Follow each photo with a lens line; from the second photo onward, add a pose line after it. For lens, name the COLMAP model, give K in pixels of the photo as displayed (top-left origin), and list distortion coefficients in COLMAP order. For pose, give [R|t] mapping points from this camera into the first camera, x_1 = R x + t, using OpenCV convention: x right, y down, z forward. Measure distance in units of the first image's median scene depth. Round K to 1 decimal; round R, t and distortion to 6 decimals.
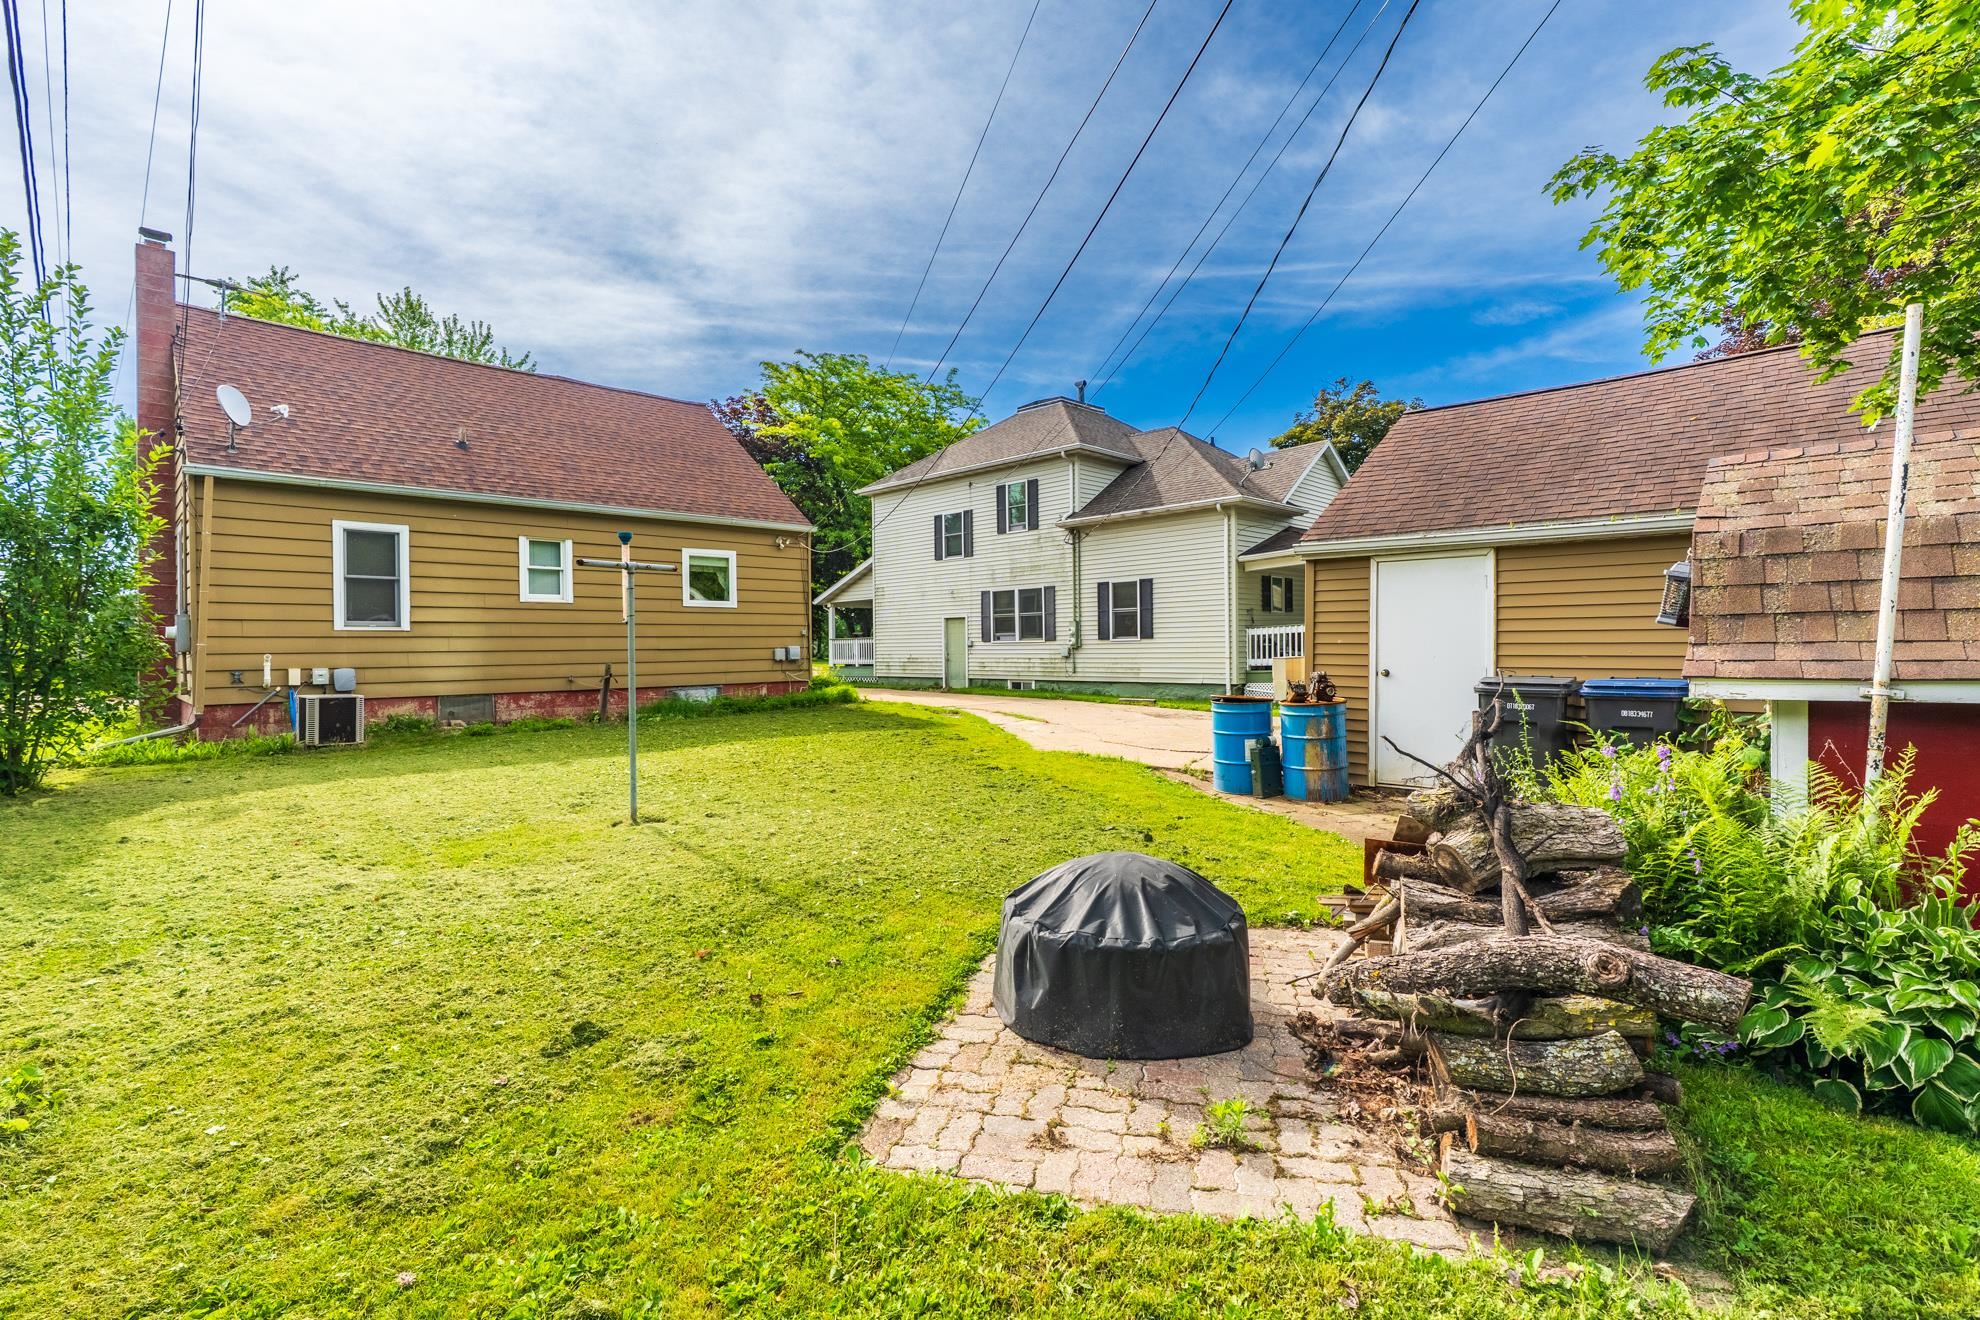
lens RADIAL K [[909.1, 0, 973.7], [0, 909.1, 650.5], [0, 0, 1]] dist [-0.009511, 0.000747]
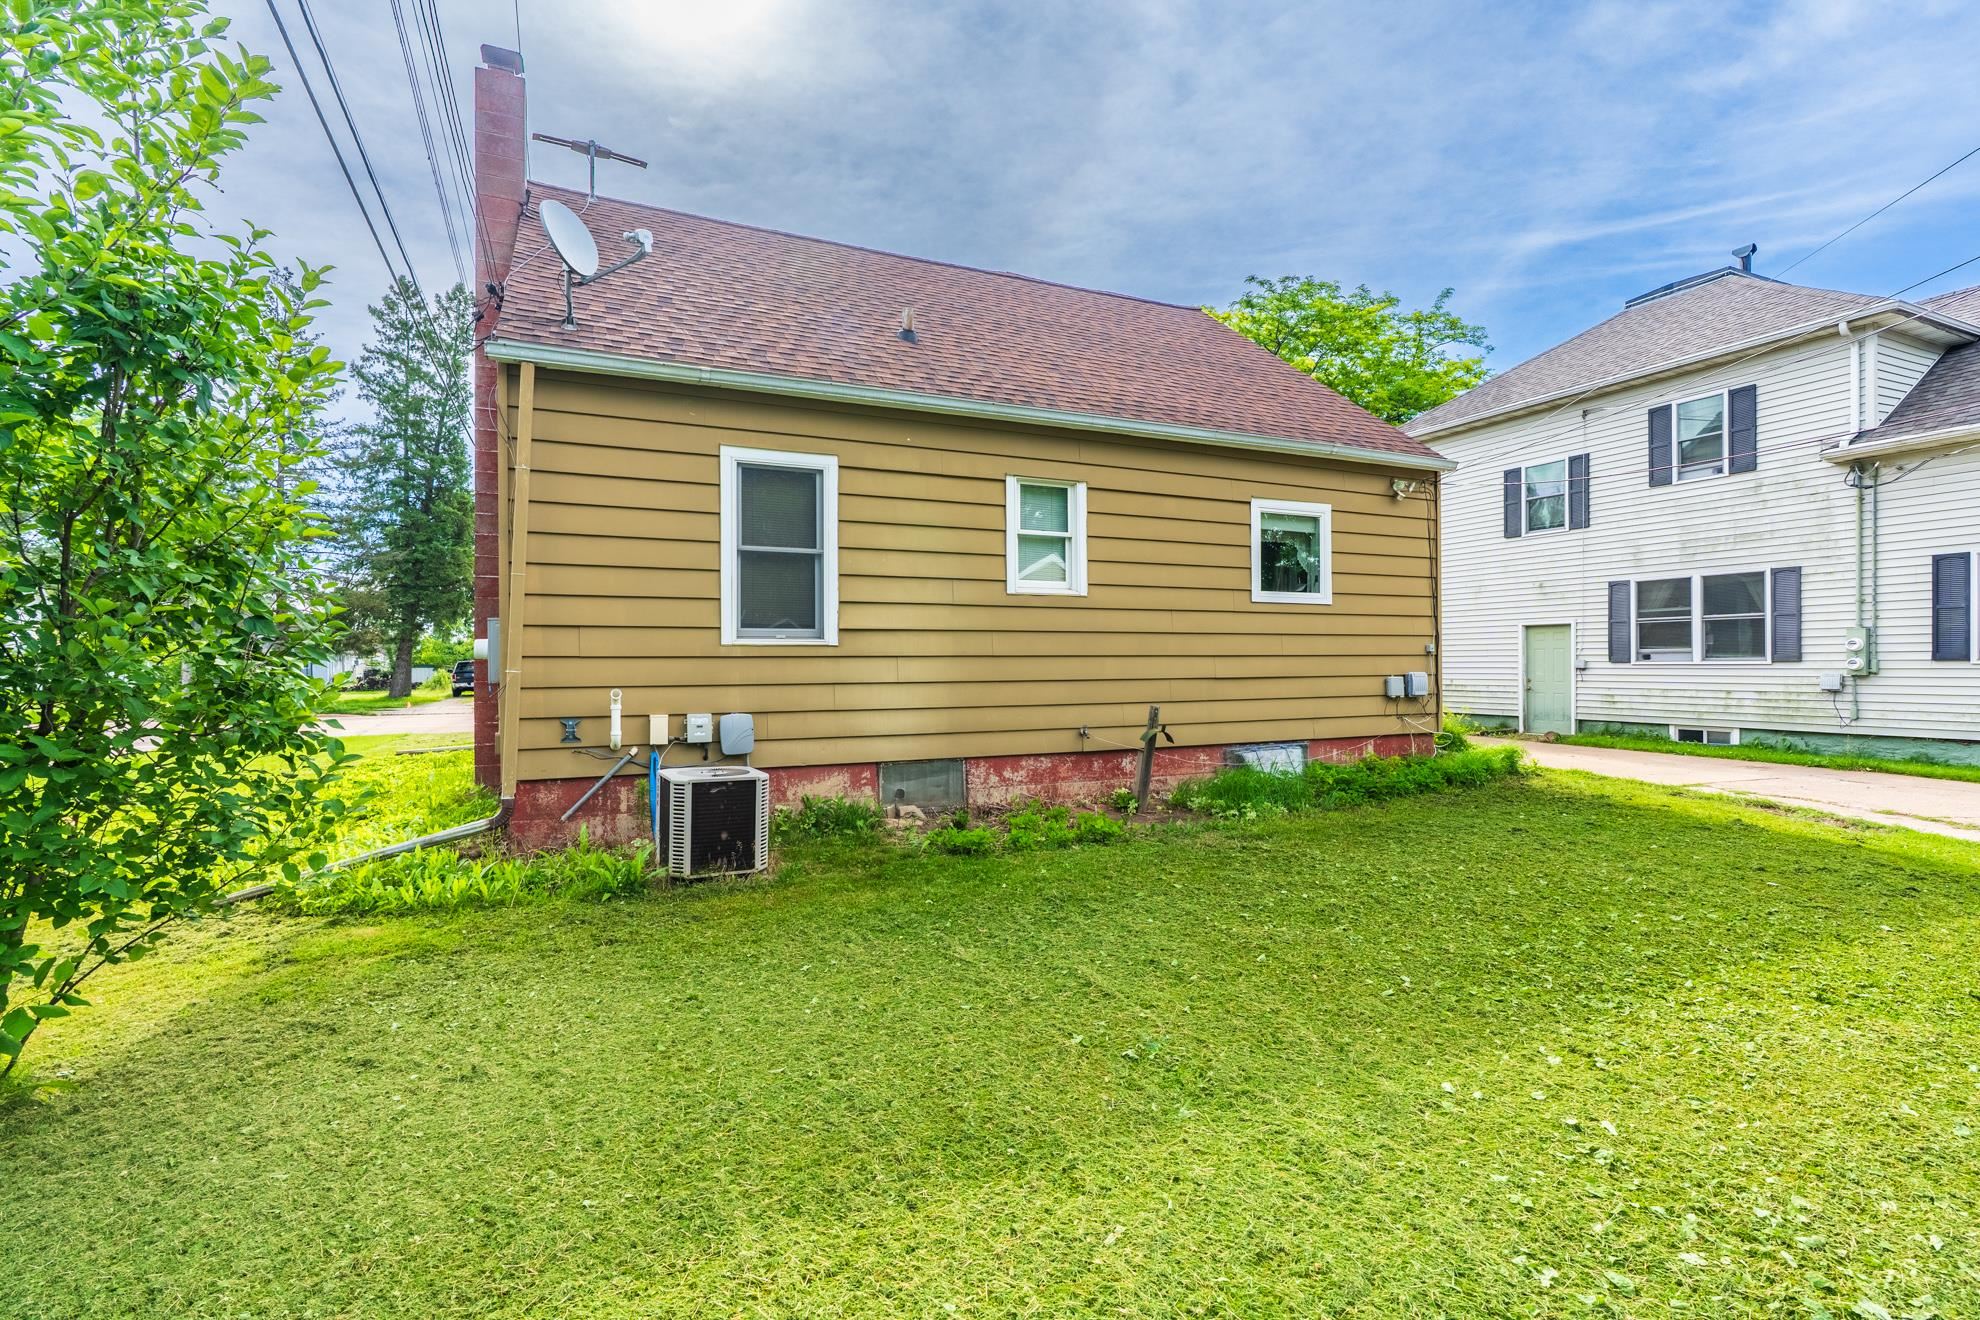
lens RADIAL K [[896.5, 0, 976.2], [0, 896.5, 665.3], [0, 0, 1]] dist [-0.009794, 0.000179]
pose [[0.938569, 0.008164, -0.344995, -0.315314], [-0.007290, 0.999966, 0.003830, -0.010971], [0.345015, -0.001079, 0.938597, 0.458257]]
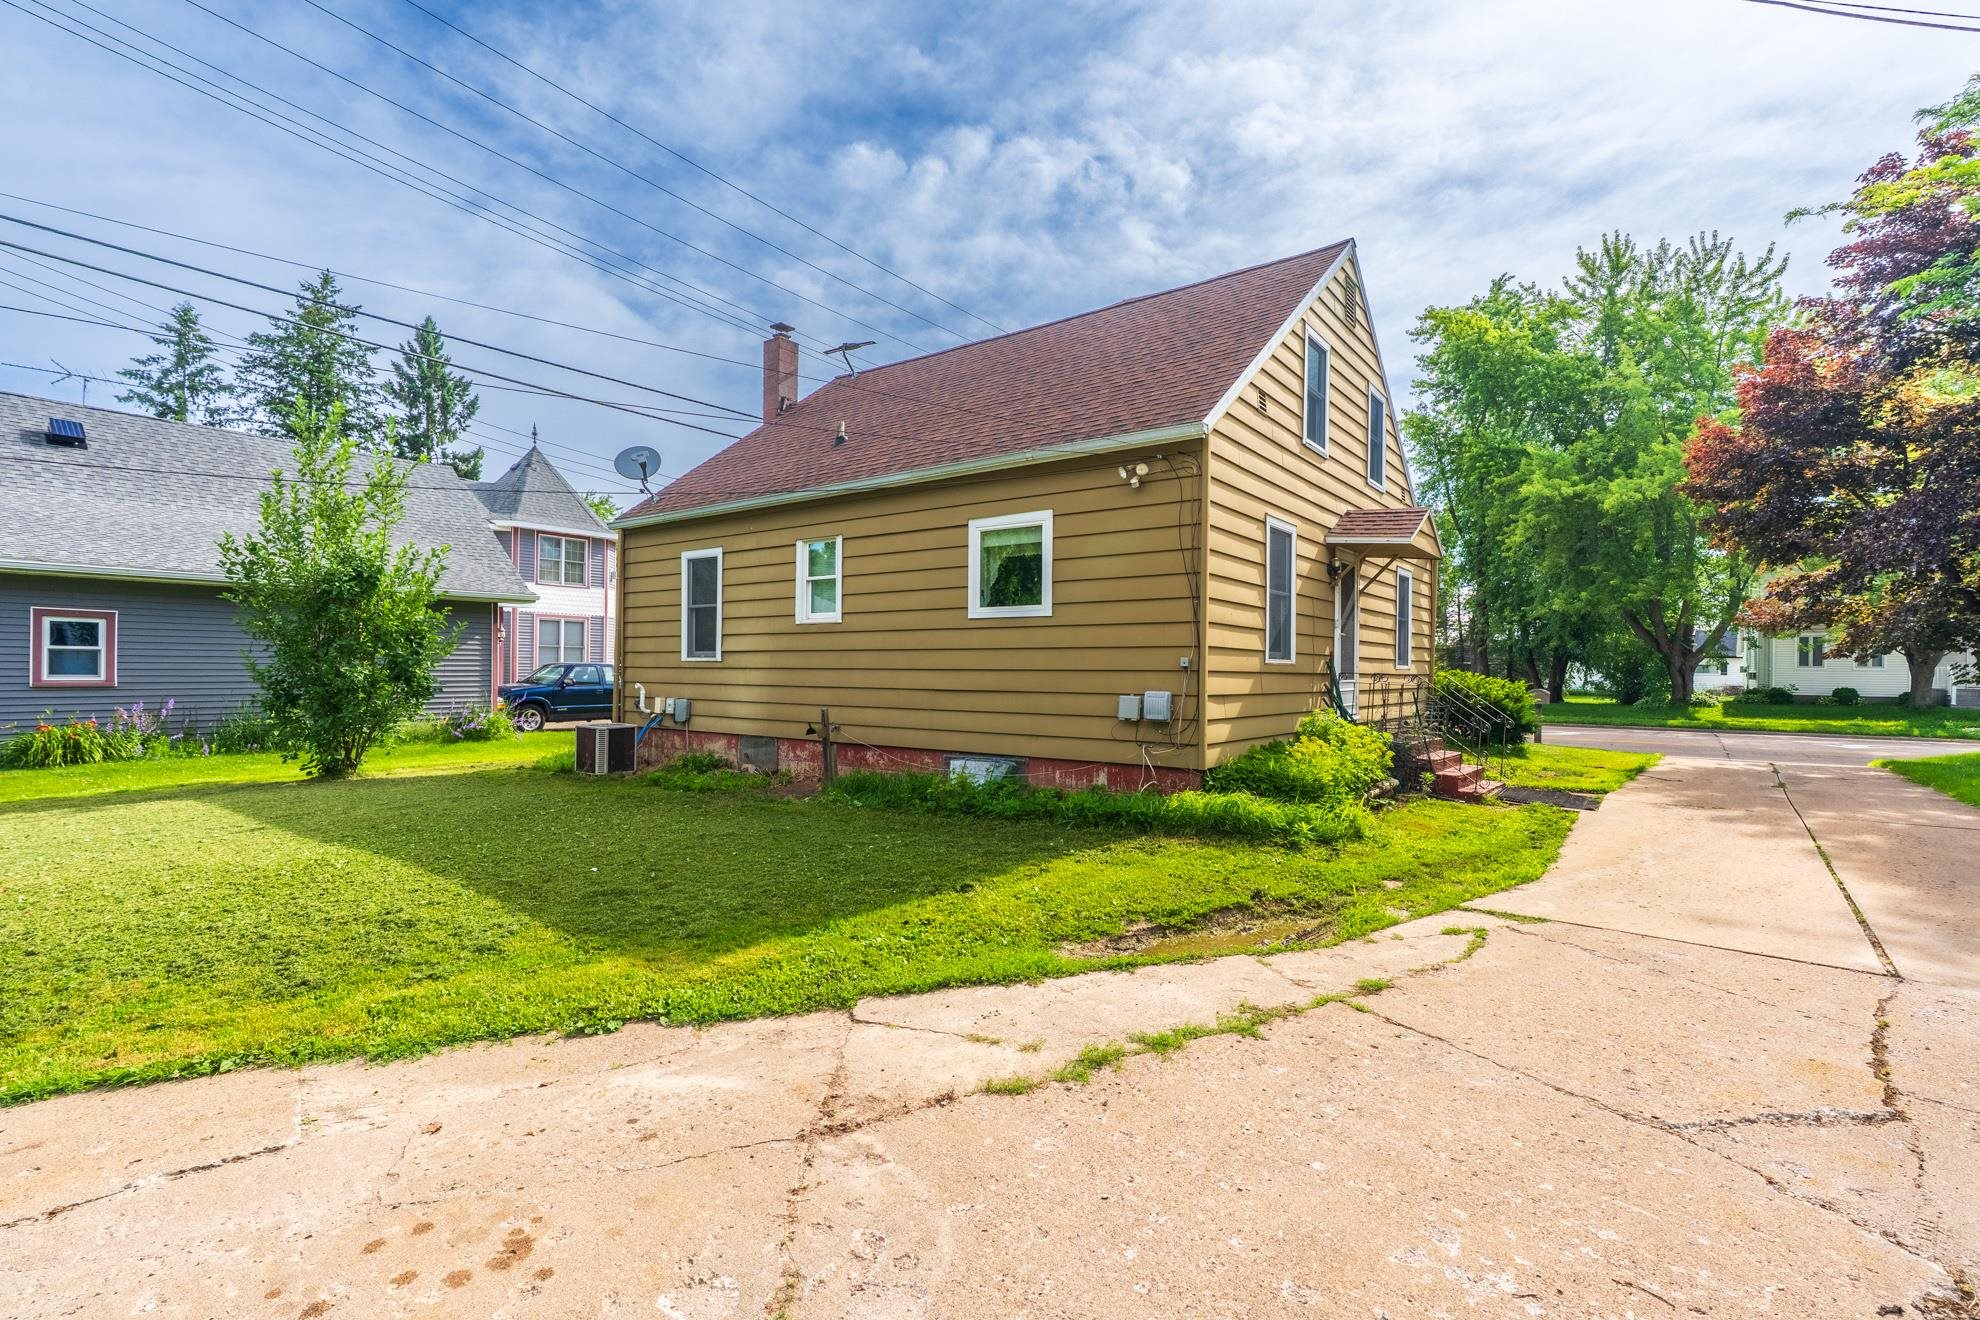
lens RADIAL K [[912.6, 0, 993.1], [0, 912.6, 671.3], [0, 0, 1]] dist [-0.009849, 0.000311]
pose [[0.151208, 0.014032, -0.988402, 0.300587], [-0.012725, 0.999844, 0.012247, -0.023681], [0.988420, 0.010725, 0.151363, 1.012914]]
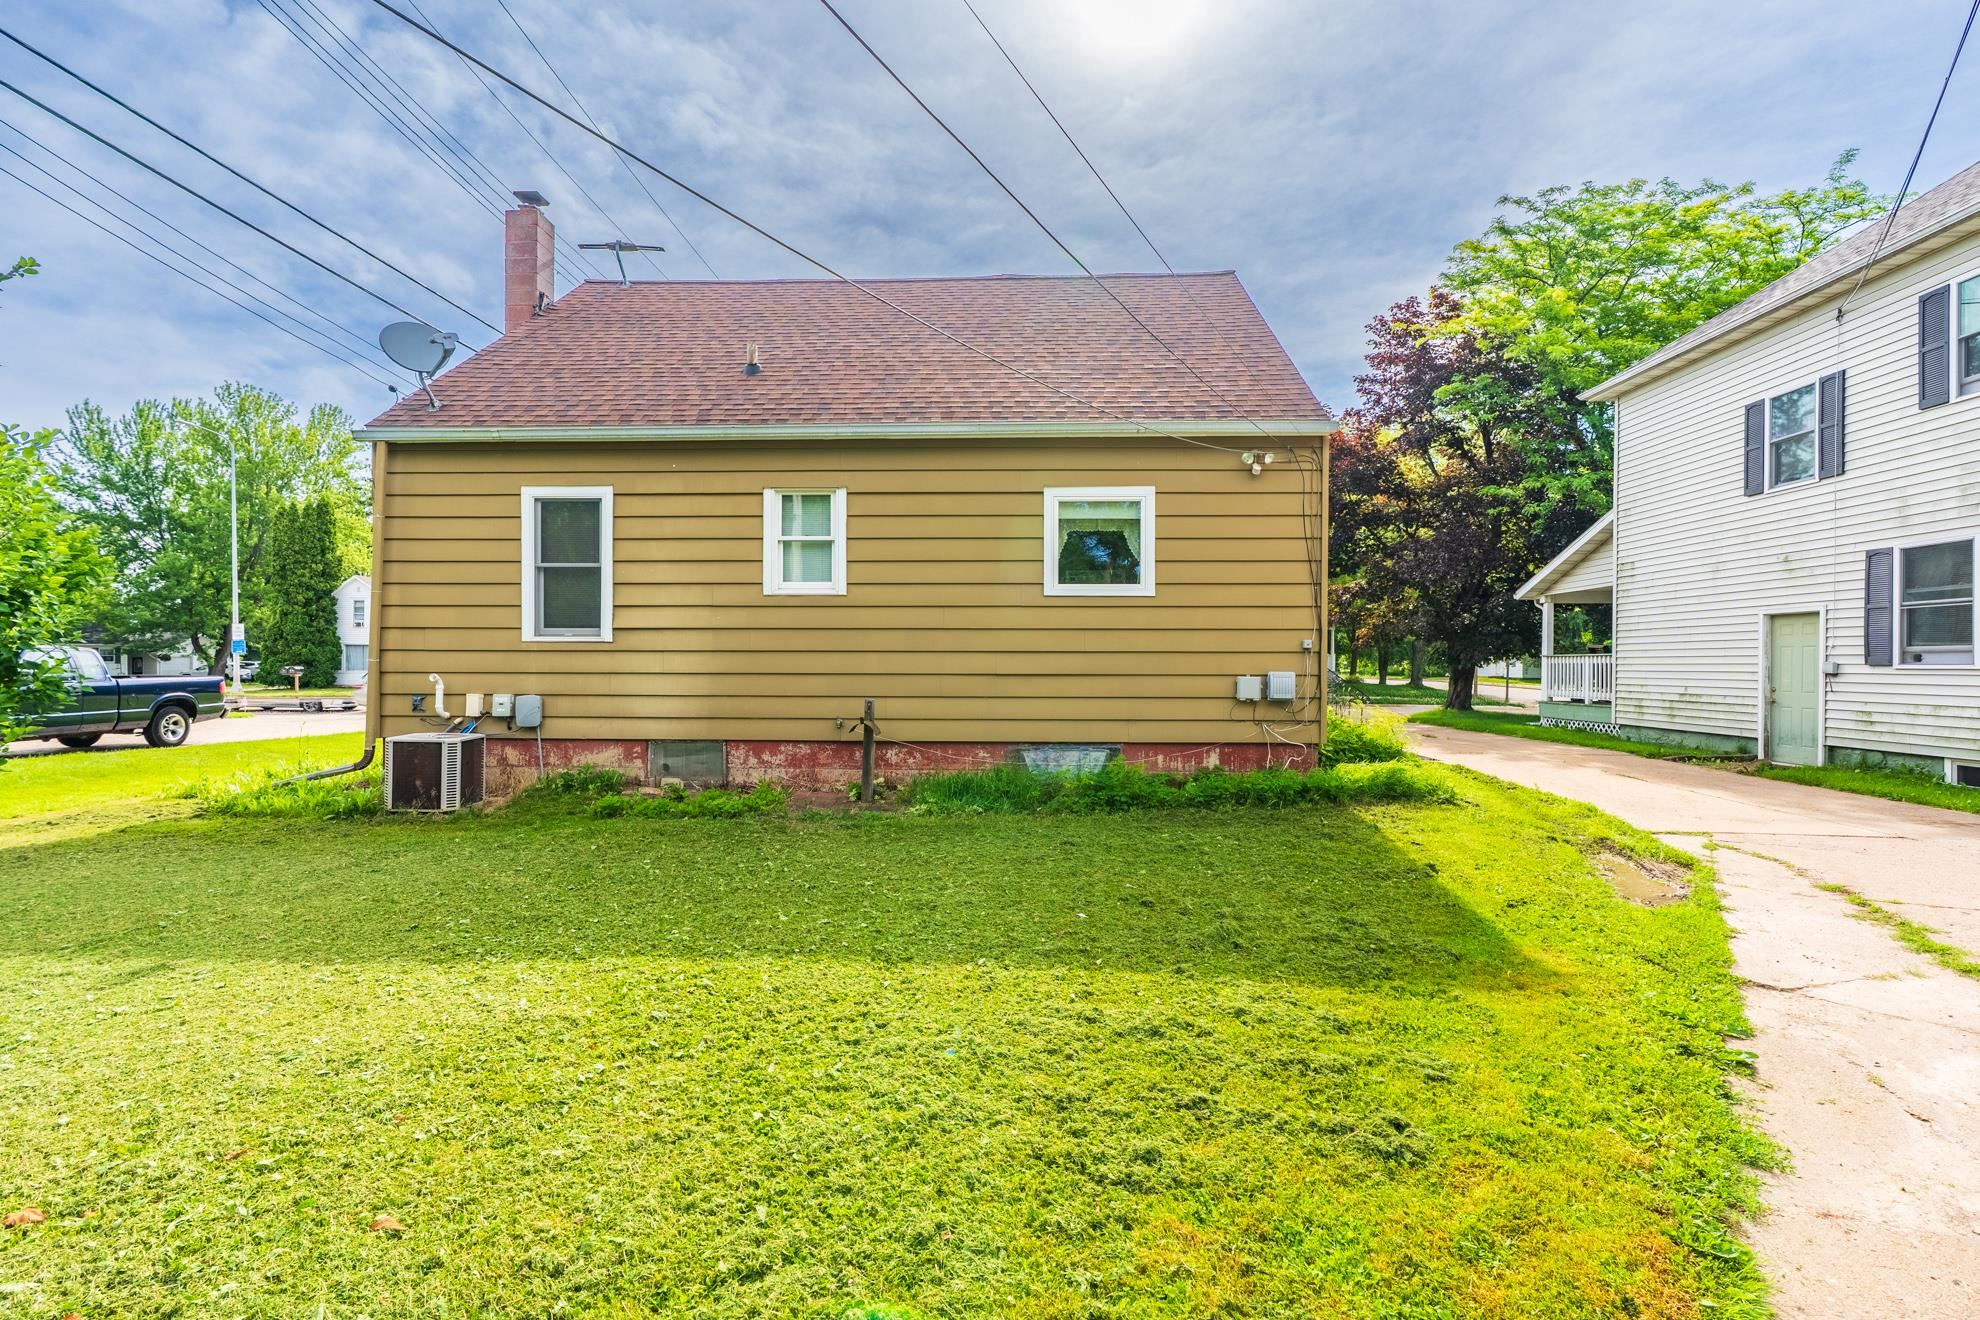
lens RADIAL K [[912.6, 0, 993.1], [0, 912.6, 671.3], [0, 0, 1]] dist [-0.009849, 0.000311]
pose [[0.688376, 0.020104, -0.725076, 0.060335], [-0.013756, 0.999798, 0.014662, -0.012097], [0.725224, -0.000119, 0.688513, 0.659656]]
